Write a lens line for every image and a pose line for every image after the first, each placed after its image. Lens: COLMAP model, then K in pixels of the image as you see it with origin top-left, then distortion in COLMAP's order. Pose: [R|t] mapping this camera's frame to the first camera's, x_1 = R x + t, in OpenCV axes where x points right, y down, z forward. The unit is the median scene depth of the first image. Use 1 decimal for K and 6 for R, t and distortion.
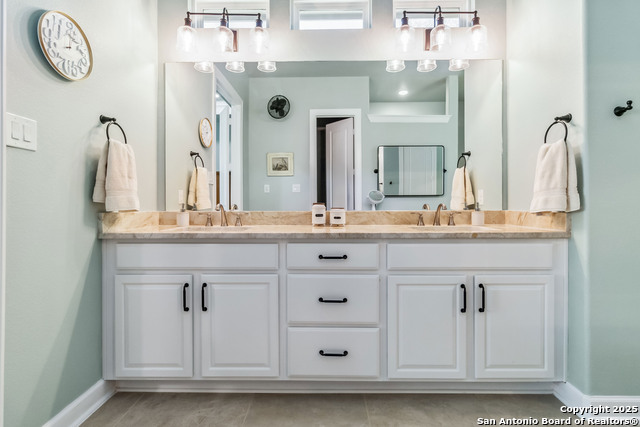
lens RADIAL K [[309.6, 0, 320.4], [0, 309.6, 206.6], [0, 0, 1]] dist [0.010485, -0.001704]
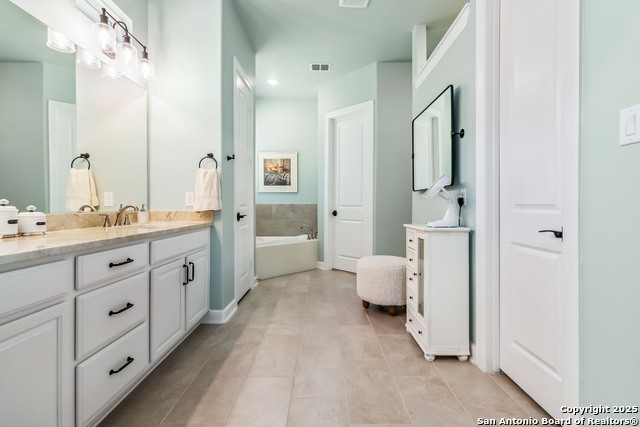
lens RADIAL K [[309.6, 0, 320.5], [0, 309.6, 209.8], [0, 0, 1]] dist [0.010485, -0.001704]
pose [[-0.009392, -0.011446, 0.999890, -0.890491], [0.005739, 0.999917, 0.011500, -0.003211], [-0.999939, 0.005846, -0.009326, 0.406506]]
